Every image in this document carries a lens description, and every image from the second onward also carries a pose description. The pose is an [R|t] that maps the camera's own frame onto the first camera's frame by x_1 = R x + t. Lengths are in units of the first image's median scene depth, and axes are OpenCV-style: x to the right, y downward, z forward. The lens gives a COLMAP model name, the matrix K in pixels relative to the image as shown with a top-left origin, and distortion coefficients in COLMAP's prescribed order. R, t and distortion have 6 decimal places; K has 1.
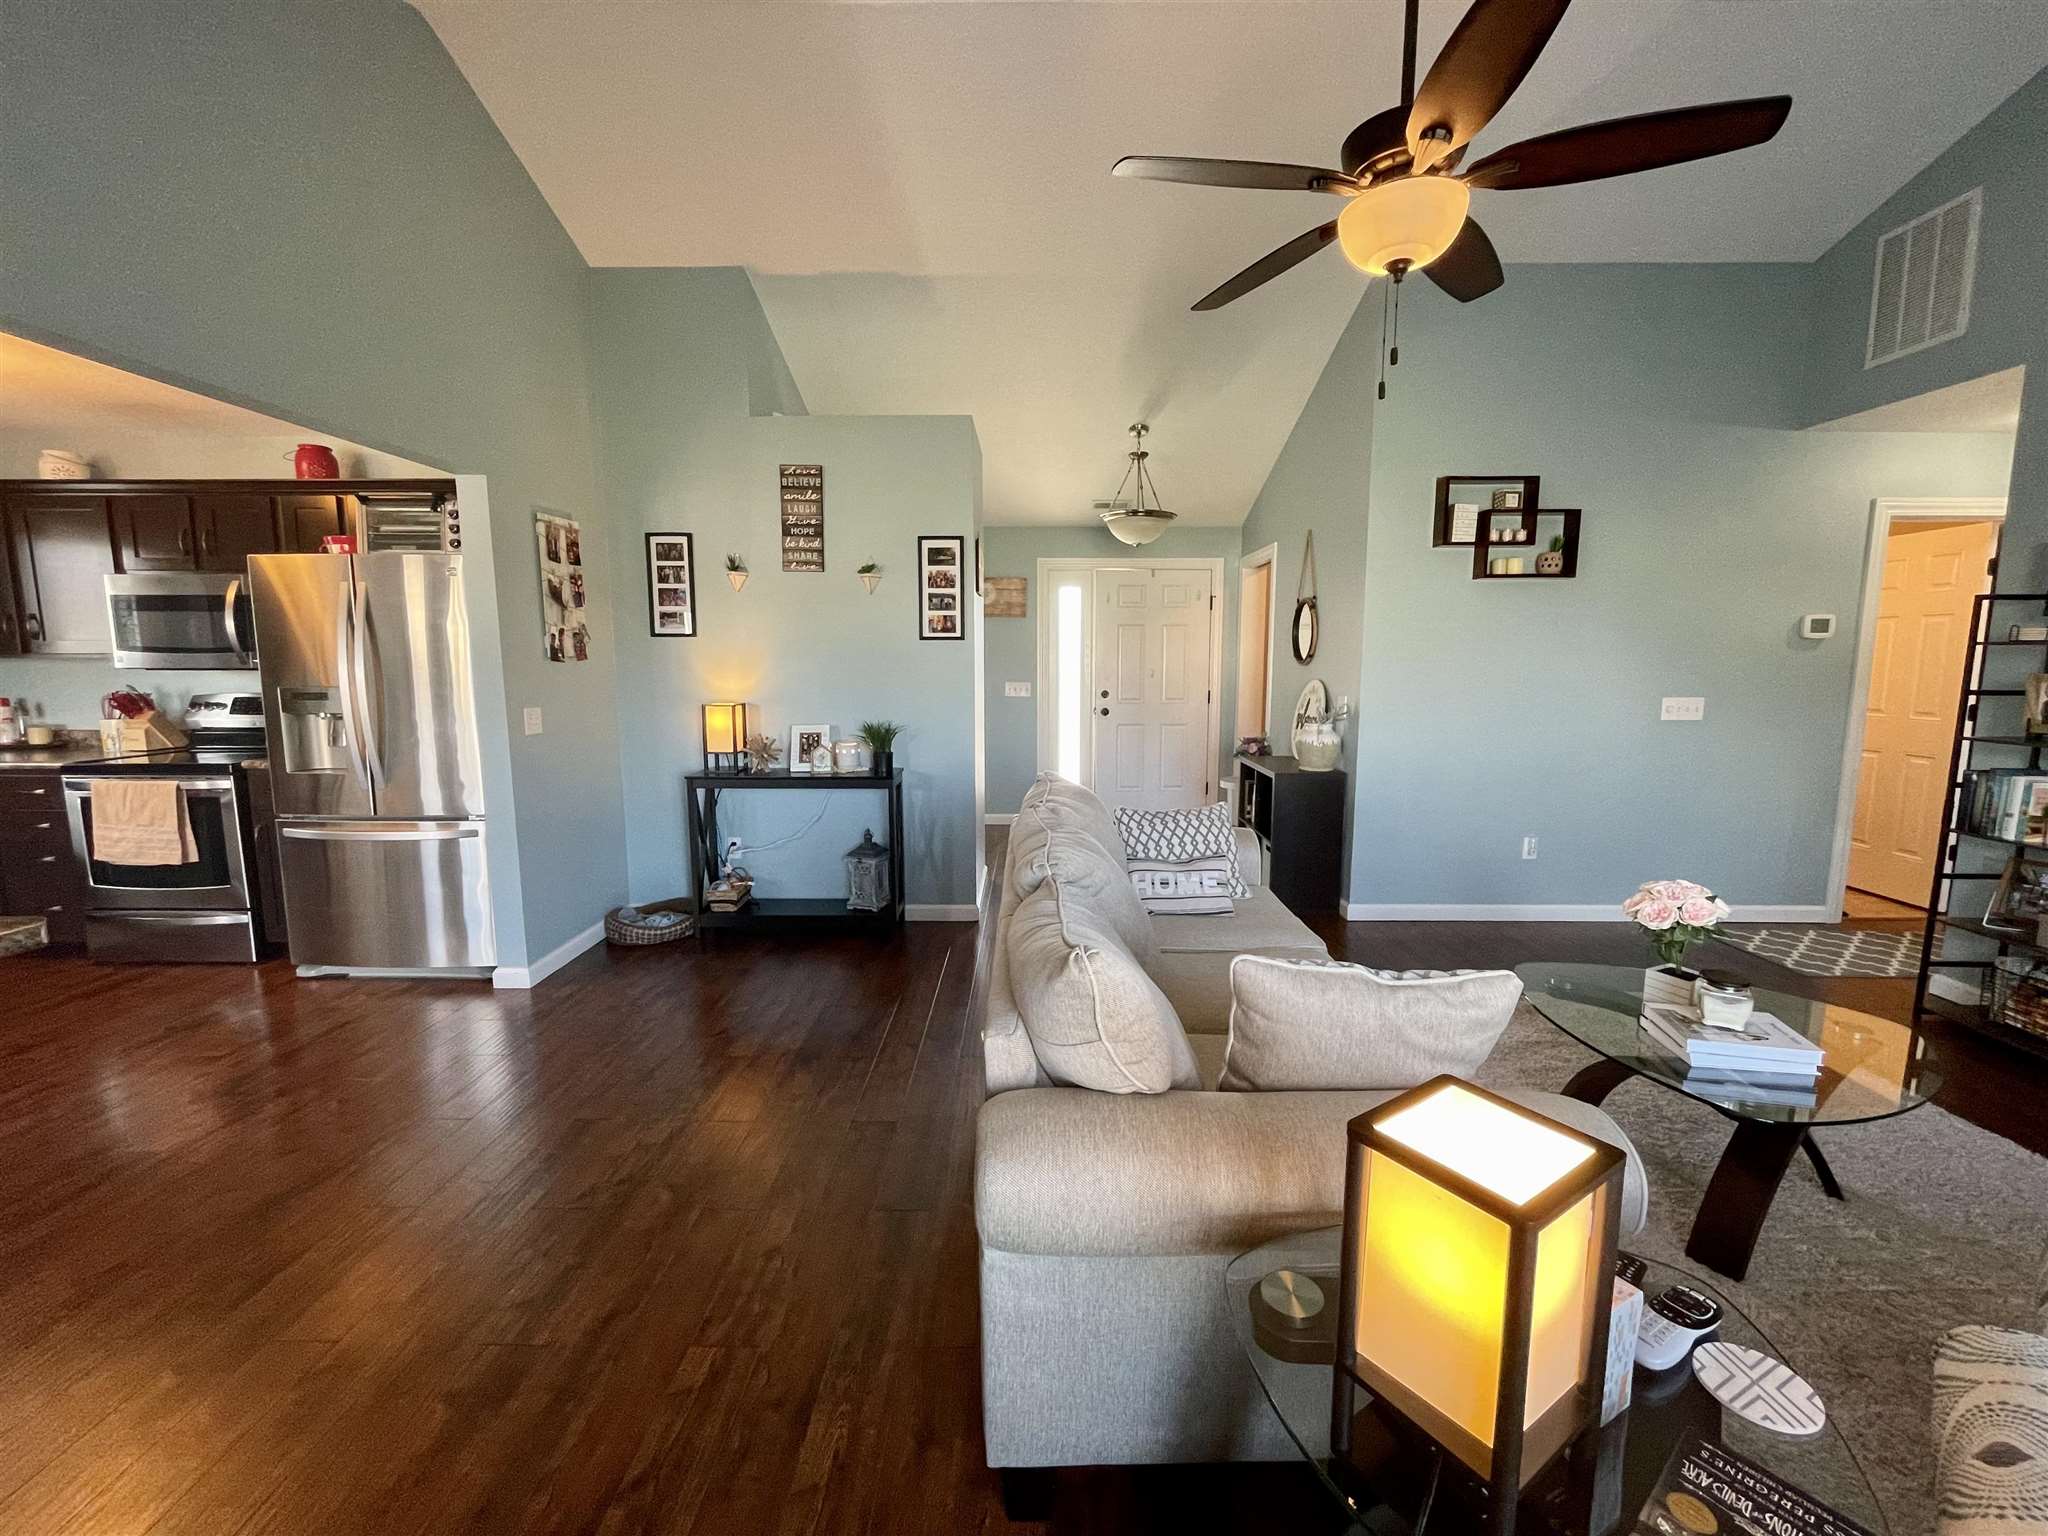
lens RADIAL K [[834.0, 0, 1027.4], [0, 834.0, 761.2], [0, 0, 1]] dist [-0.001362, -0.000790]
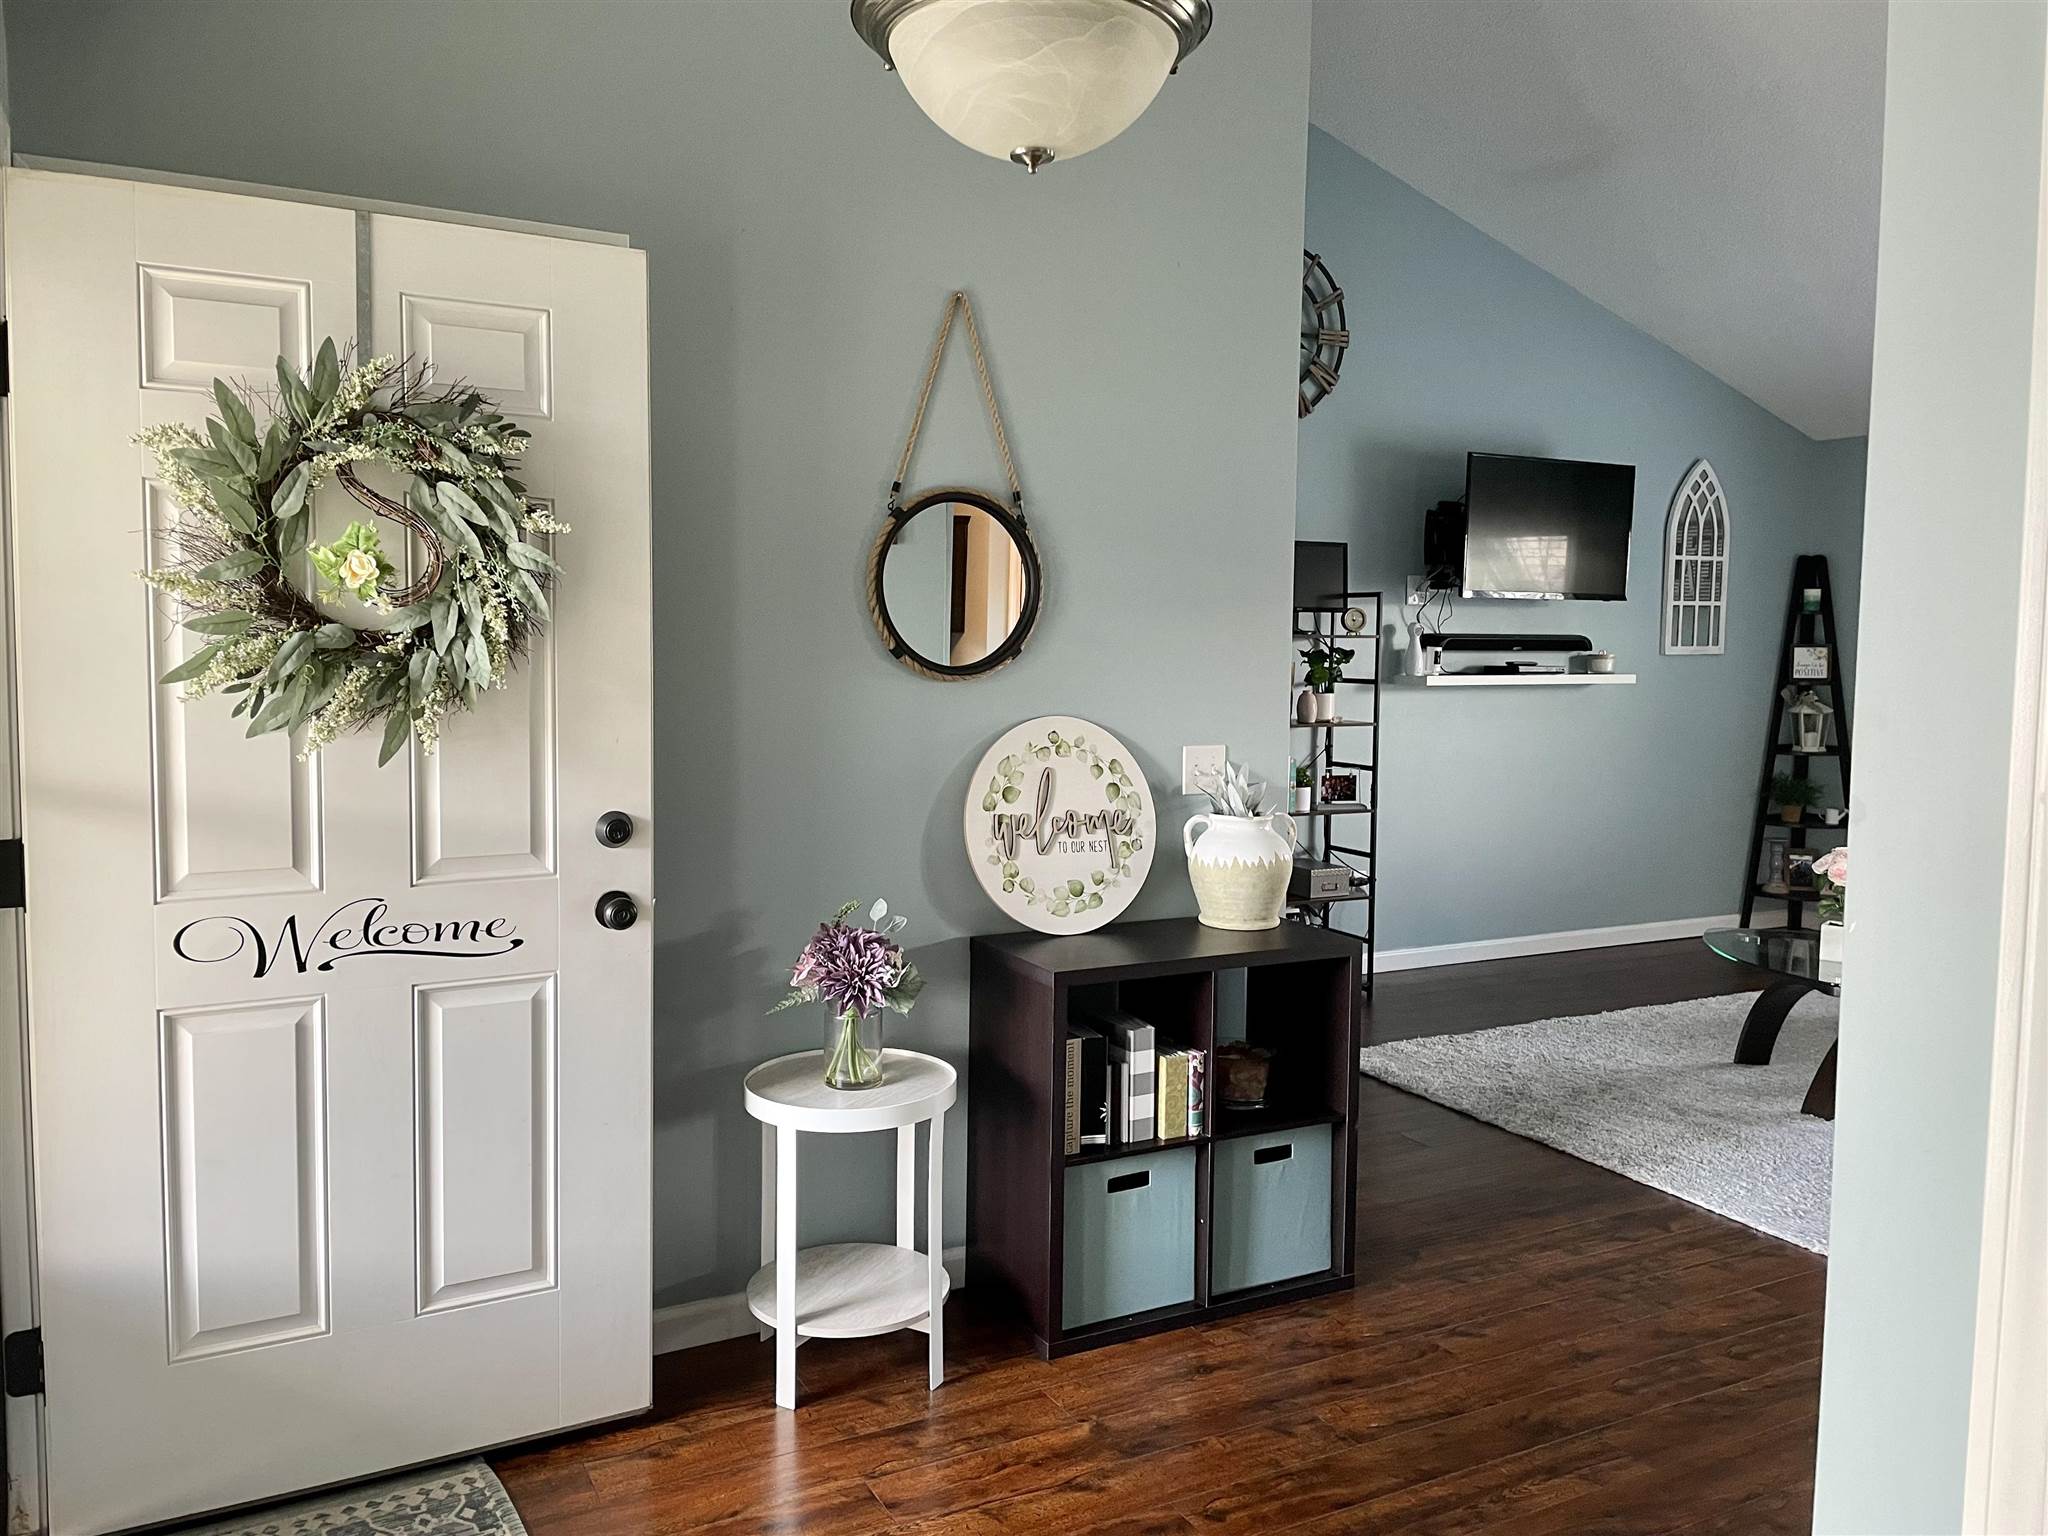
lens RADIAL K [[1543.0, 0, 1018.9], [0, 1543.0, 731.7], [0, 0, 1]] dist [0.059008, -0.042759]
pose [[-0.477250, -0.065362, 0.876334, -0.303794], [0.095346, 0.987491, 0.125578, -0.213022], [-0.873580, 0.143487, -0.465048, 1.583710]]
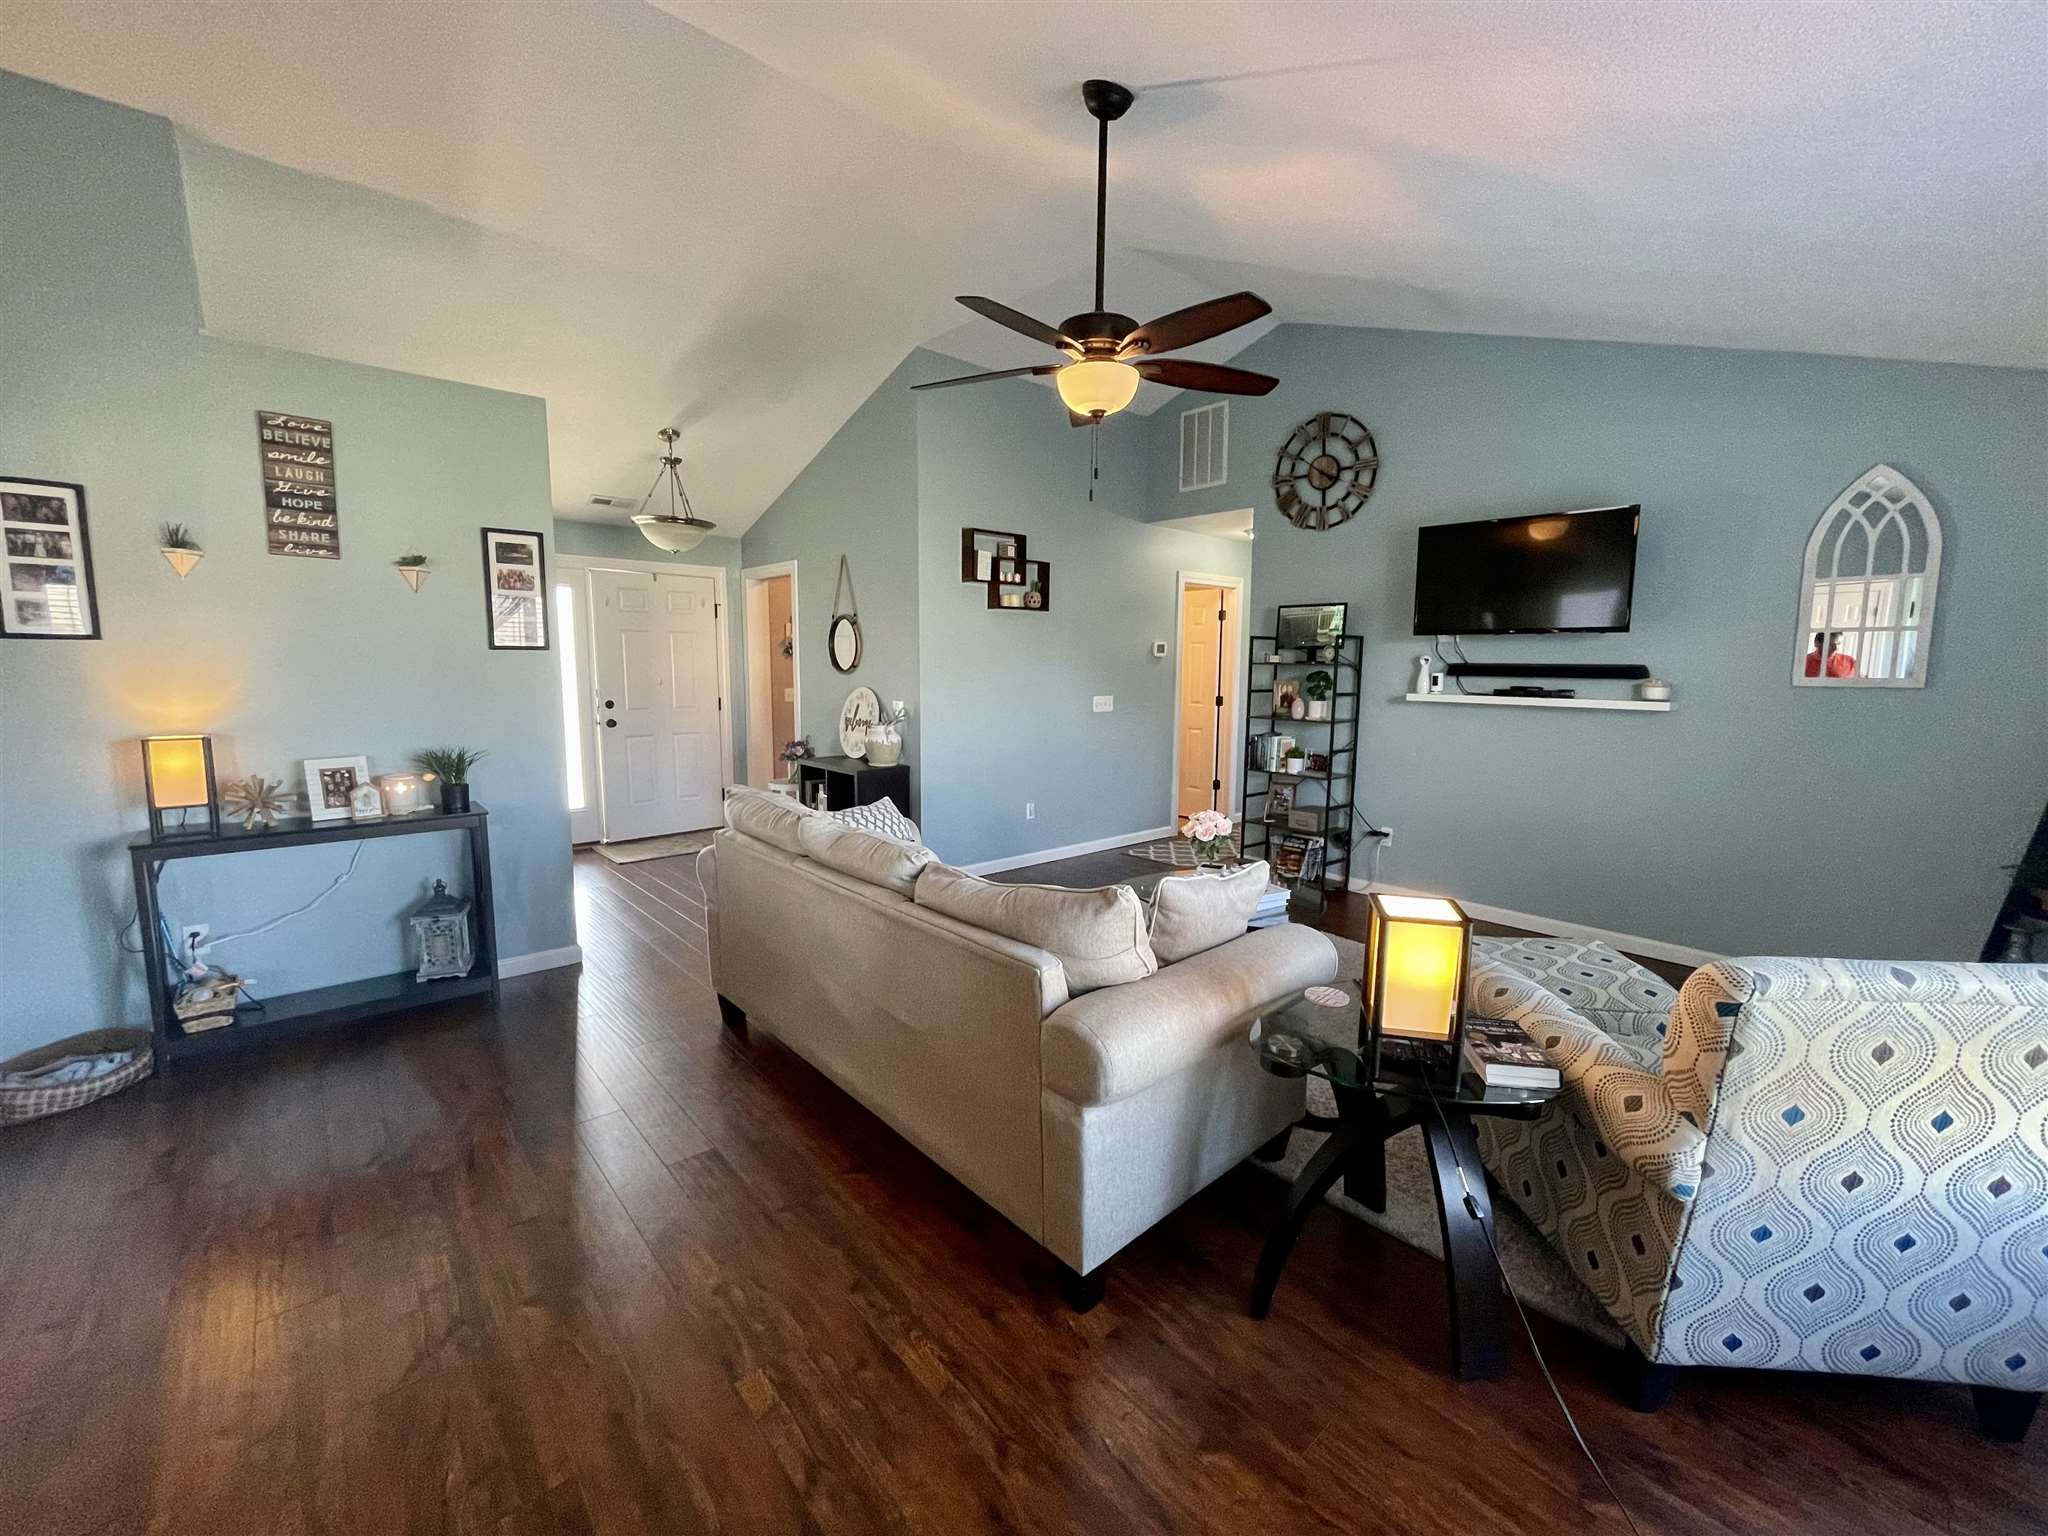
lens RADIAL K [[834.0, 0, 1026.9], [0, 834.0, 760.7], [0, 0, 1]] dist [-0.001362, -0.000790]
pose [[0.739783, -0.074503, 0.668709, -0.306797], [0.074764, 0.996798, 0.028346, -0.015328], [-0.668679, 0.029025, 0.742984, 0.003876]]
